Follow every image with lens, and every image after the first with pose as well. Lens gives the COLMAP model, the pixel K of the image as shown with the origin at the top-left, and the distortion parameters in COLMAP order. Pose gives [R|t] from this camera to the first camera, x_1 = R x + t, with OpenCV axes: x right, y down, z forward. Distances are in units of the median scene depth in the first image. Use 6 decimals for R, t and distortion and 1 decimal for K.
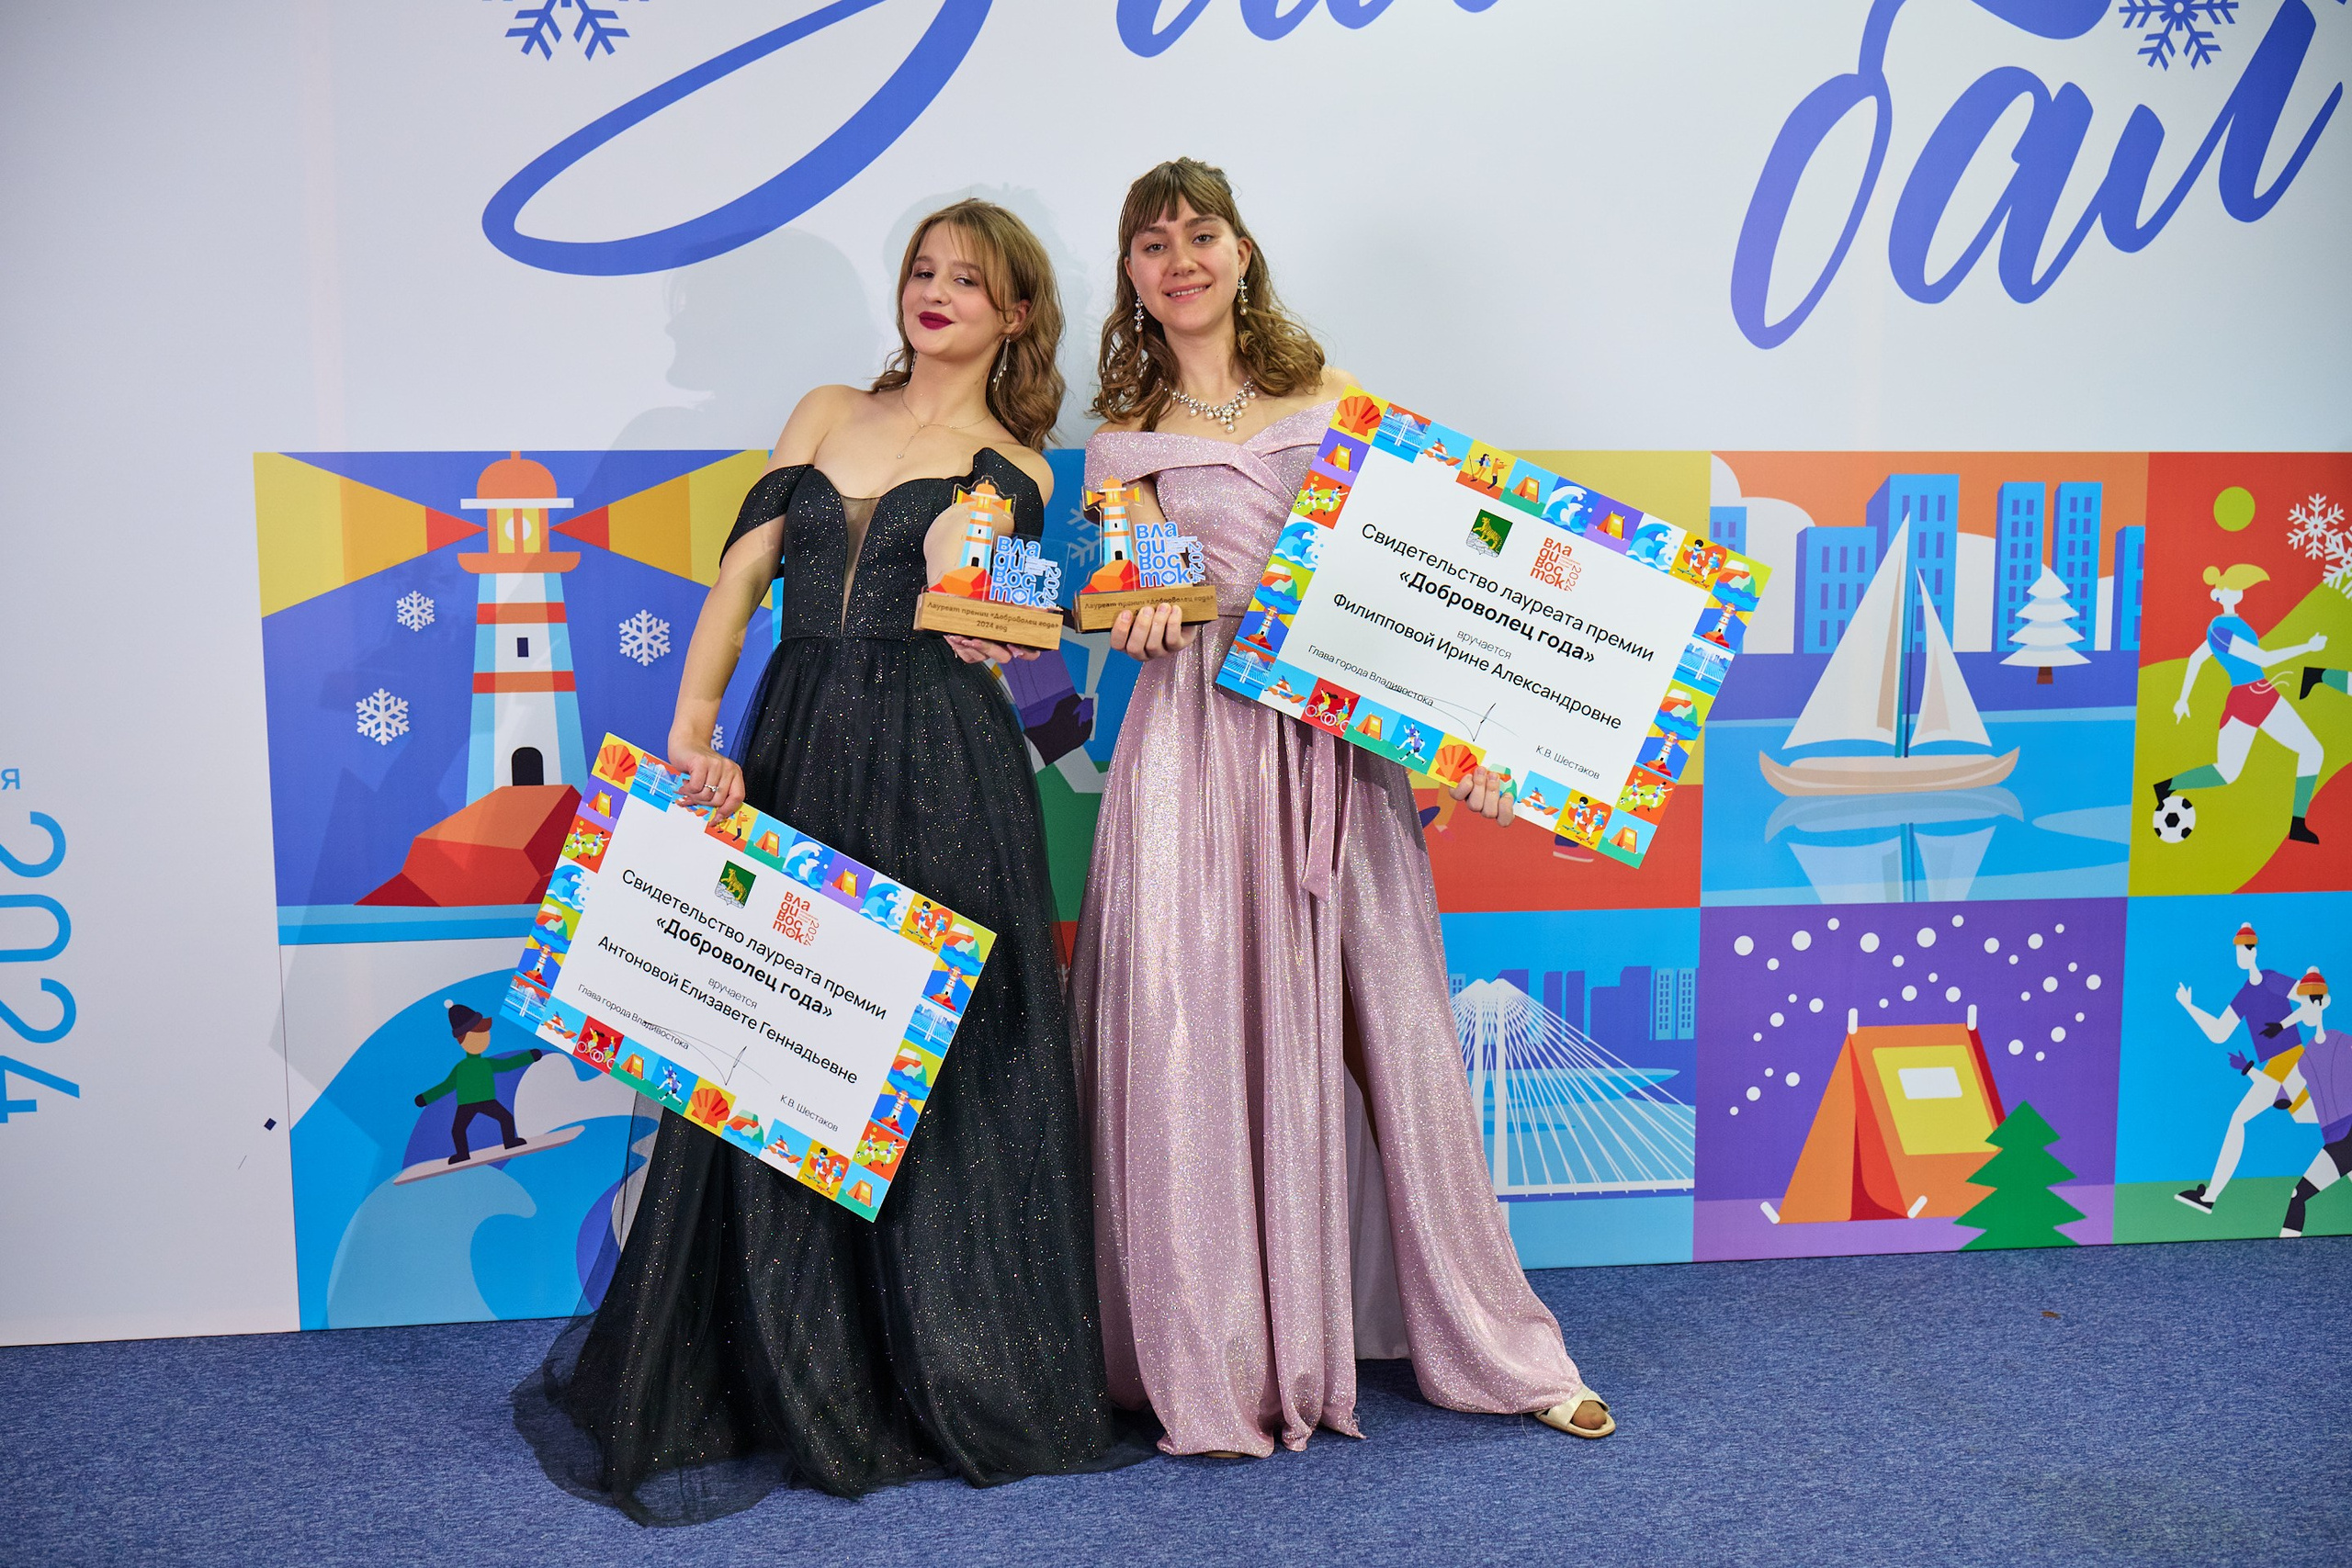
lens RADIAL K [[2328.8, 0, 1153.8], [0, 2328.8, 760.9], [0, 0, 1]] dist [0.011985, -0.030641]
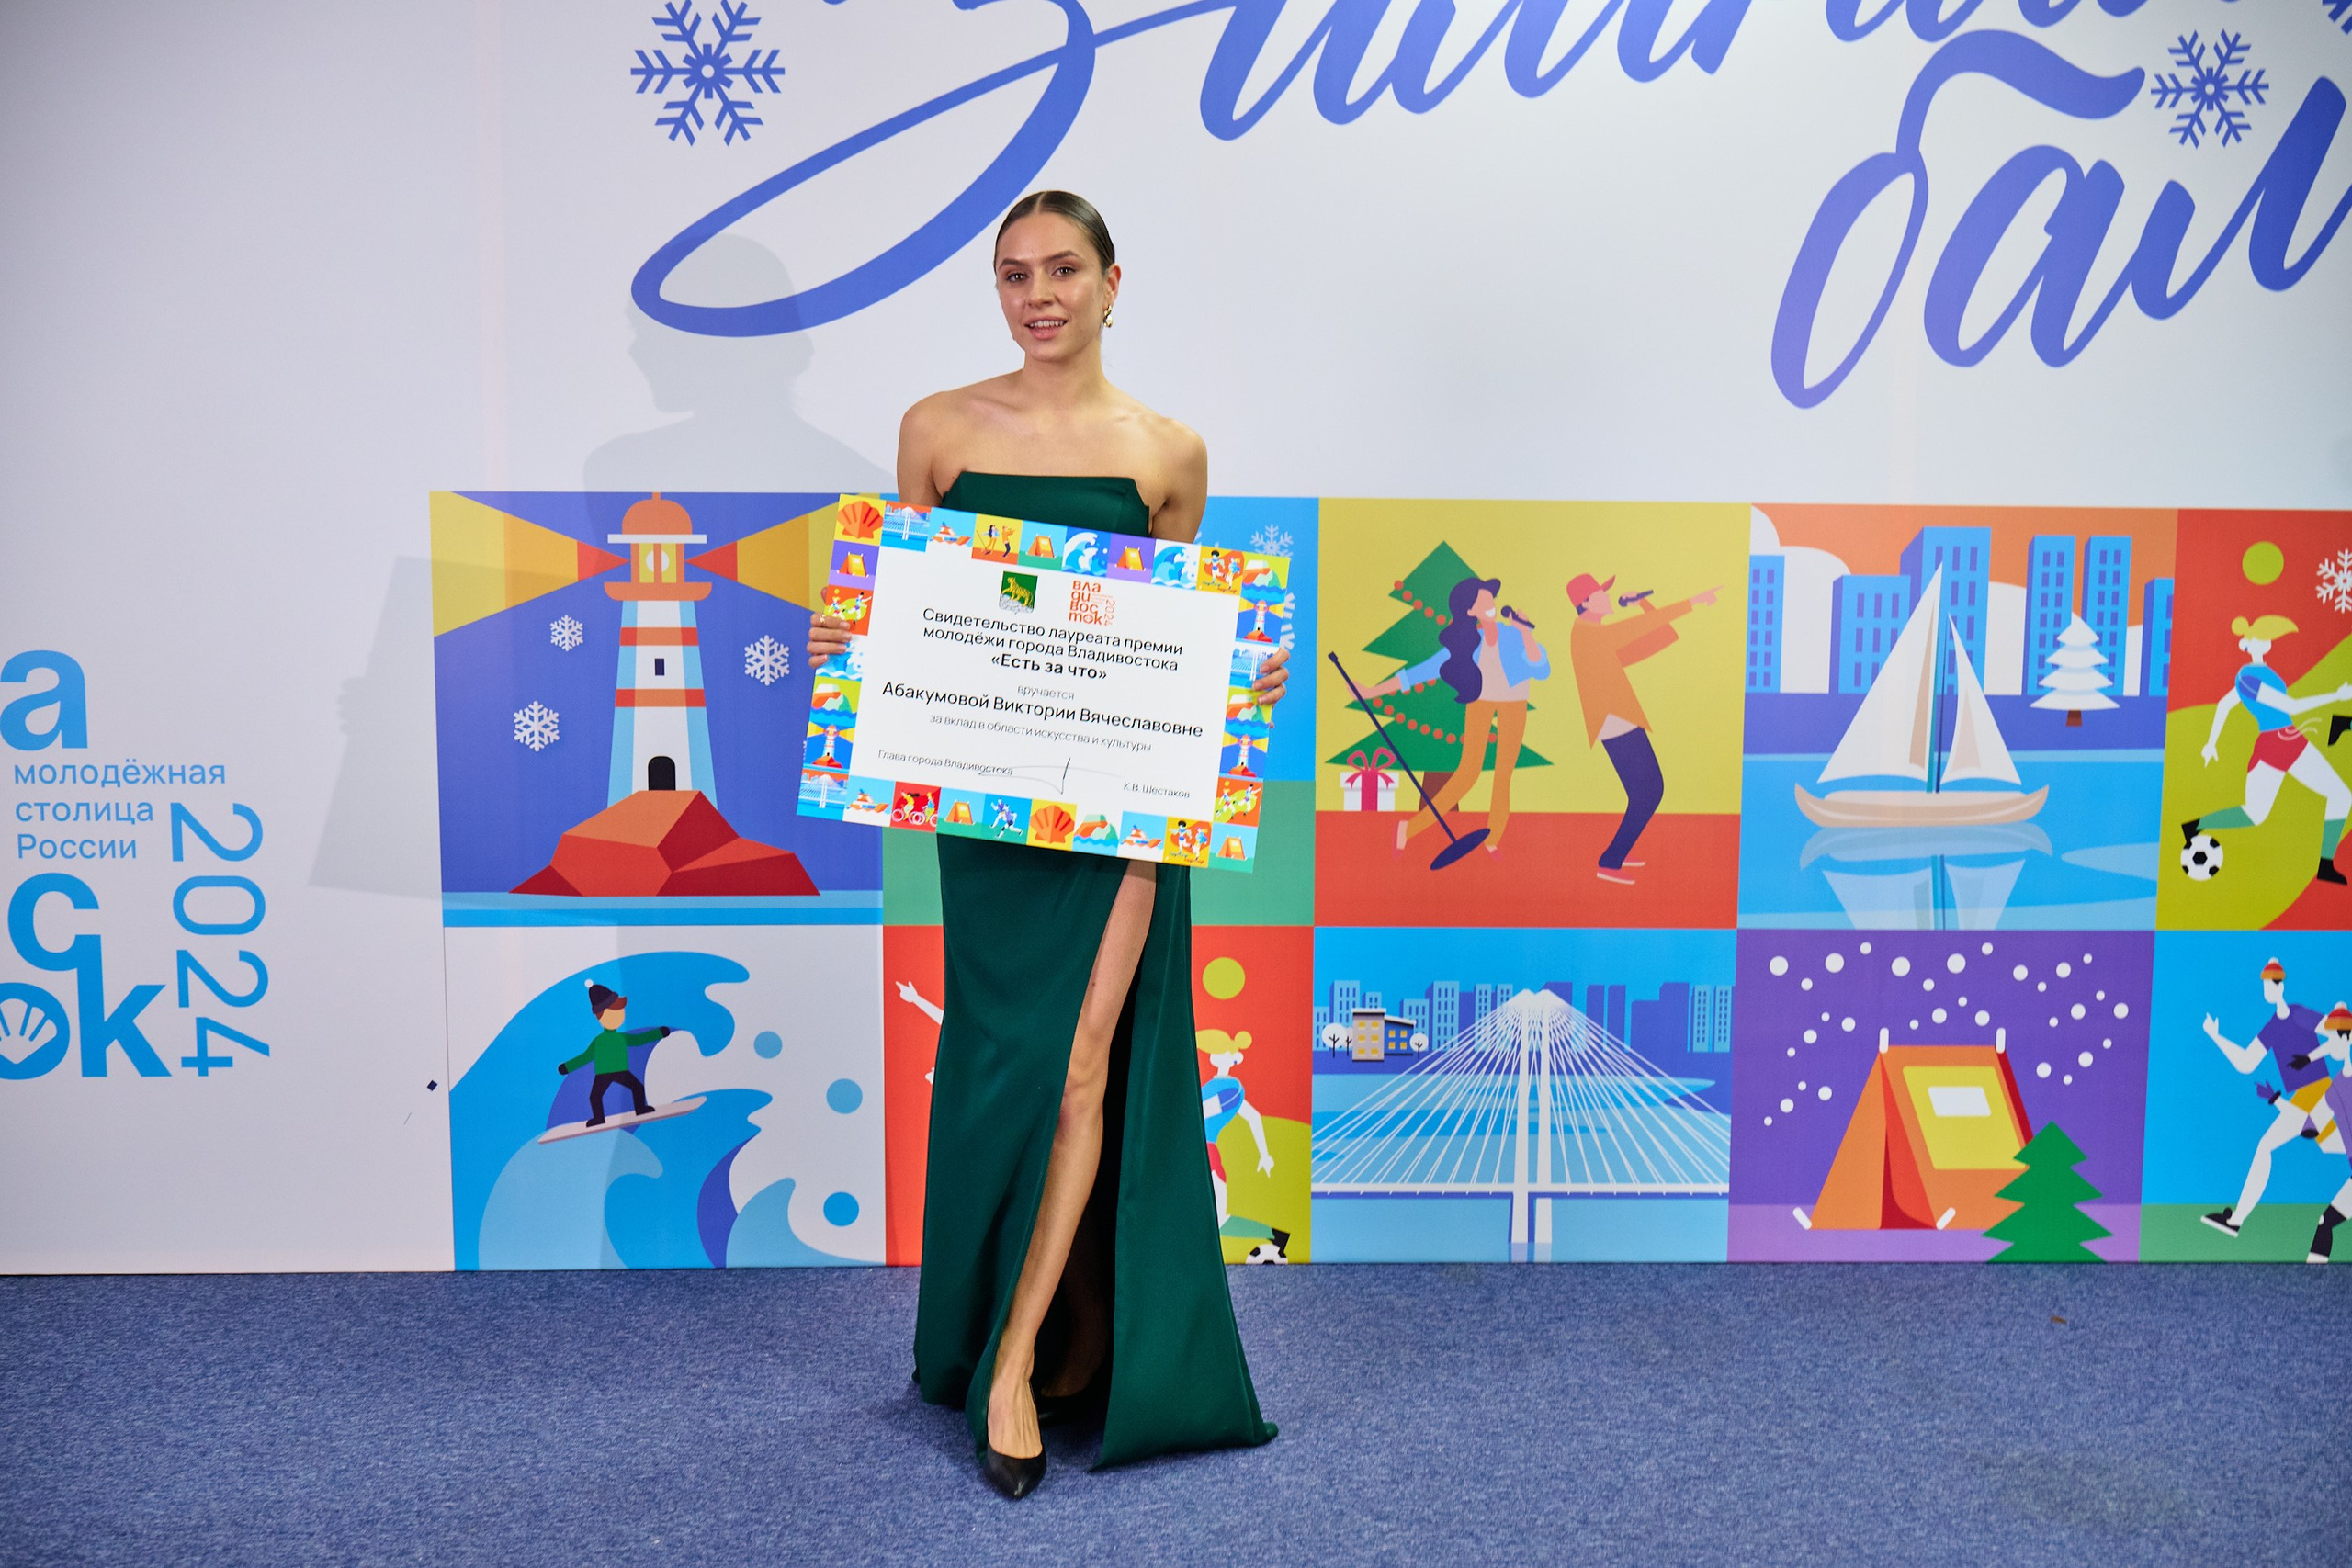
lens RADIAL K [[2323.9, 0, 1176.0], [0, 2323.9, 784.0], [0, 0, 1]] dist [0.007736, -0.027537]
pose [[0.996144, 0.020350, -0.085341, 0.068118], [-0.021254, 0.999727, -0.009698, 0.012288], [0.085121, 0.011474, 0.996305, -0.086403]]
